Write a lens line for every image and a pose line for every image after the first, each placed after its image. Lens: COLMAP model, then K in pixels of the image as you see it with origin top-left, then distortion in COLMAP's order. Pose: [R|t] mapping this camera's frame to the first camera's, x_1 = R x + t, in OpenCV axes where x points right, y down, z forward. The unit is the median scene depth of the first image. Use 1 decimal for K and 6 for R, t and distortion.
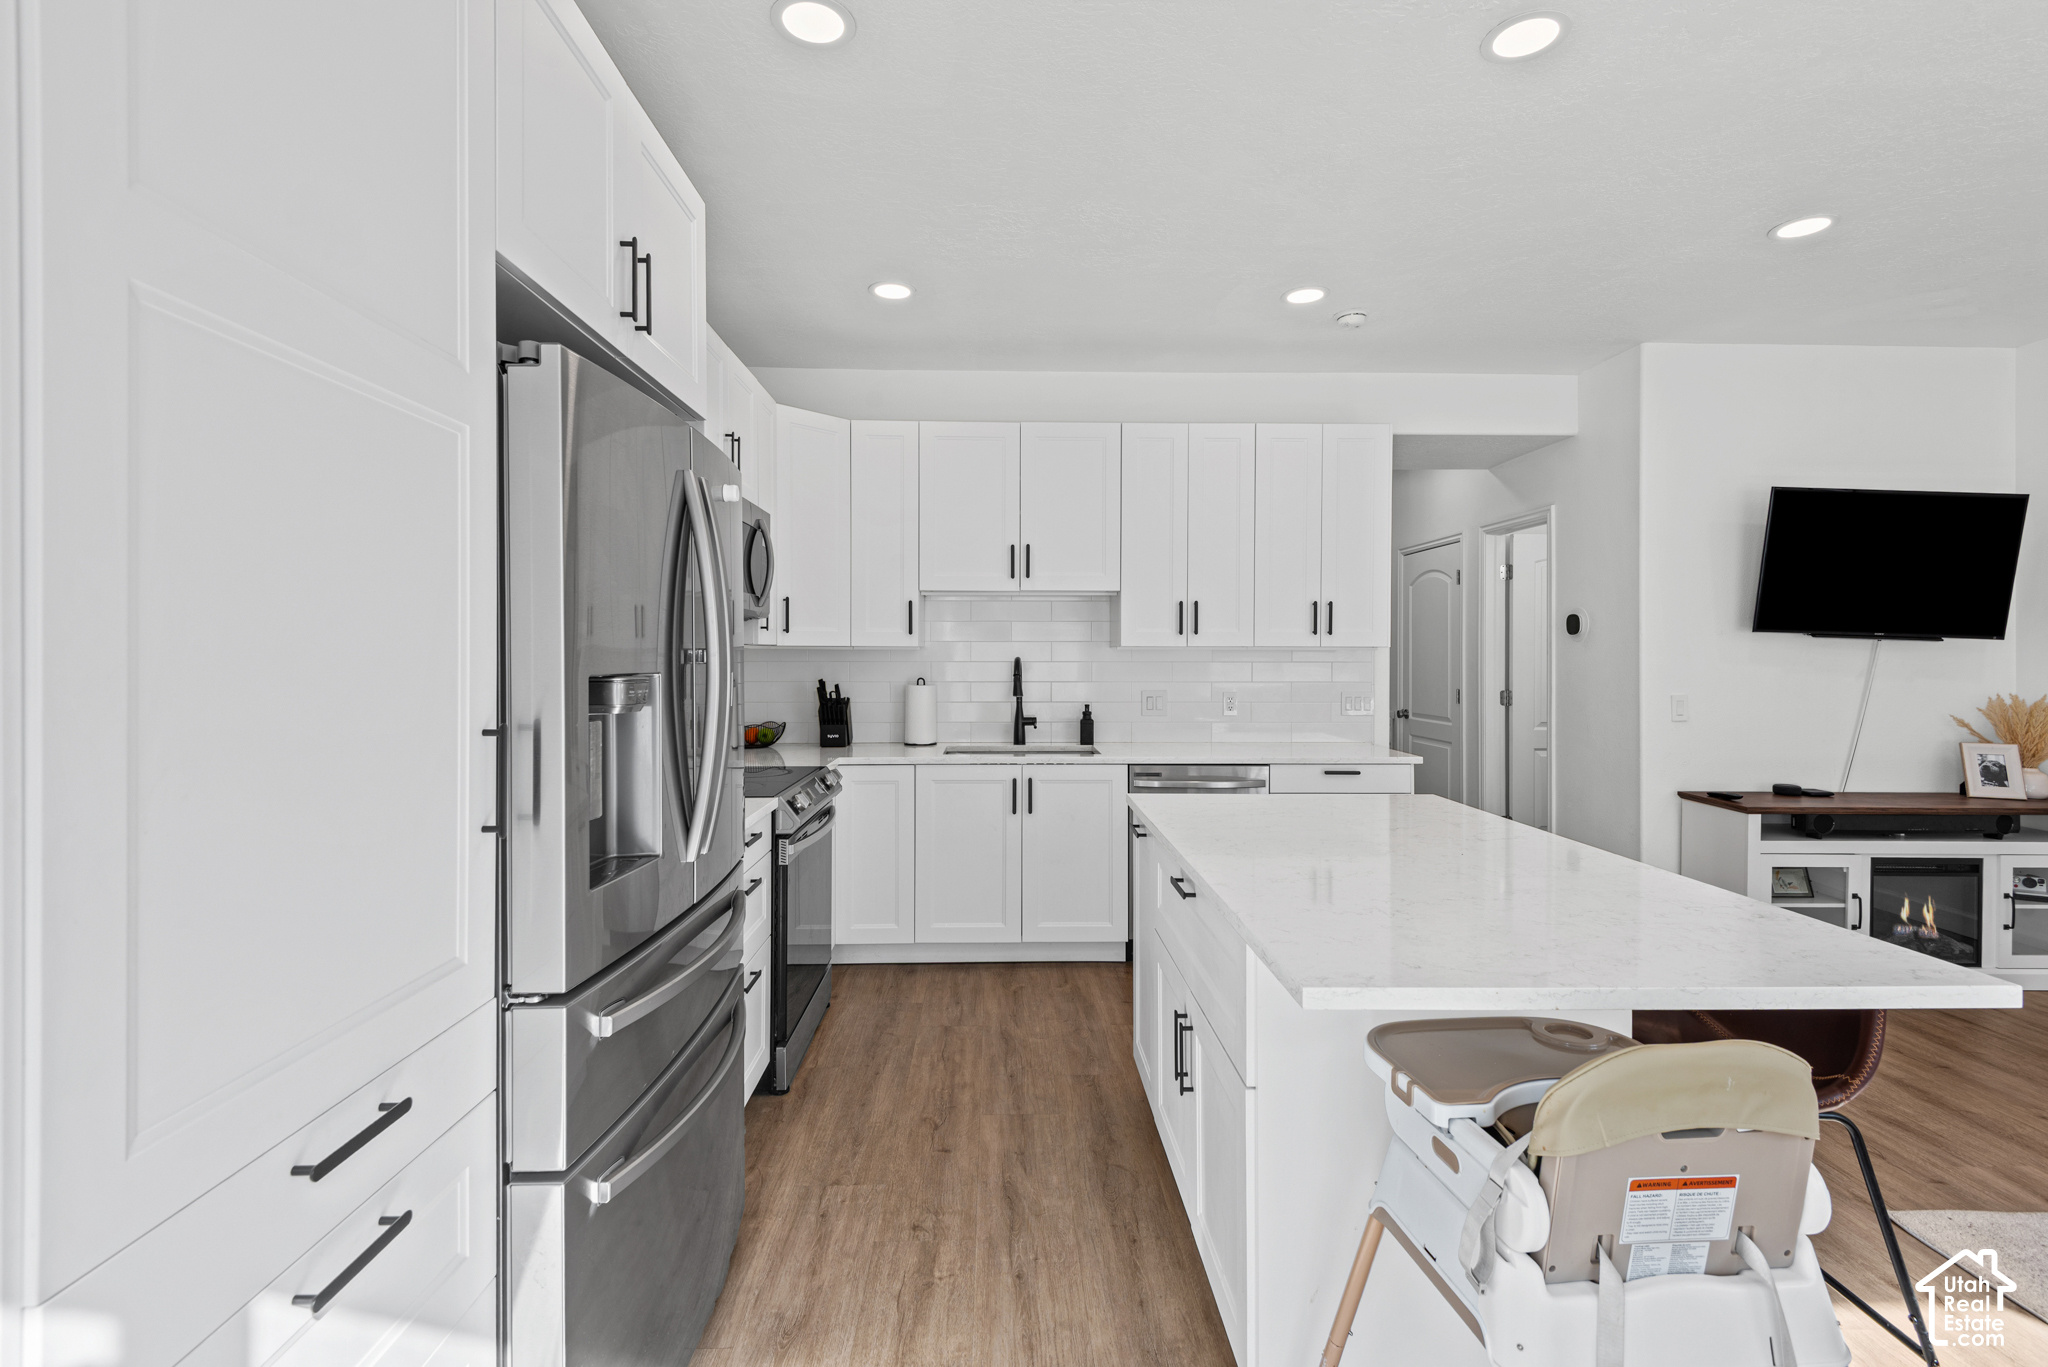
lens RADIAL K [[922.8, 0, 1032.1], [0, 922.8, 660.2], [0, 0, 1]] dist [0.031590, -0.020831]
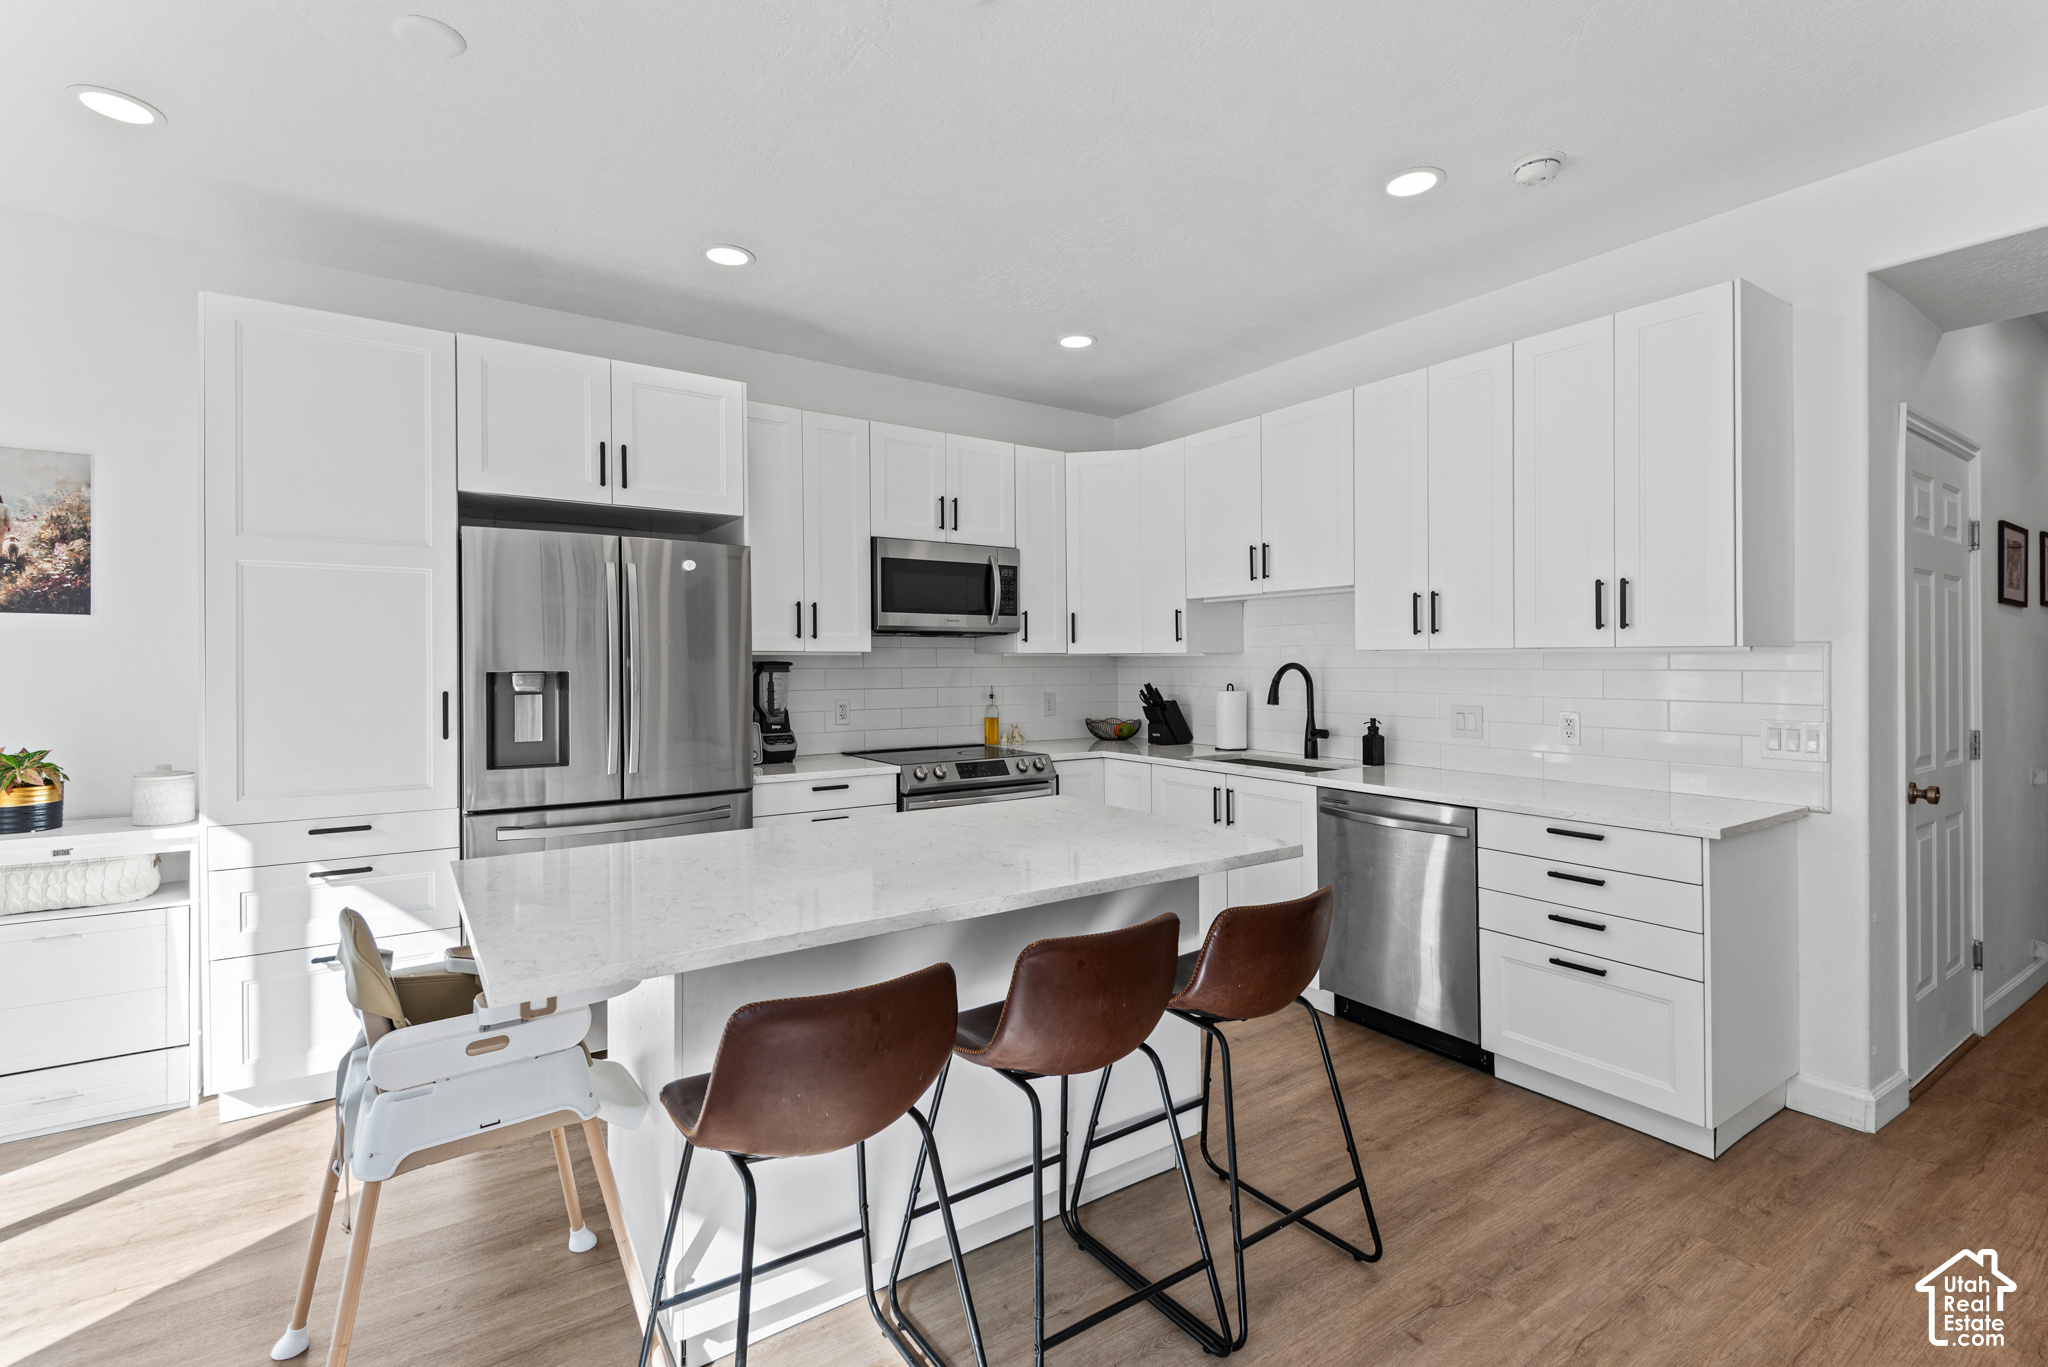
lens RADIAL K [[922.8, 0, 1032.1], [0, 922.8, 660.2], [0, 0, 1]] dist [0.031590, -0.020831]
pose [[0.533968, -0.005227, -0.845489, 0.660861], [-0.003534, 0.999958, -0.008414, 0.002252], [0.845497, 0.007480, 0.533927, 0.287706]]
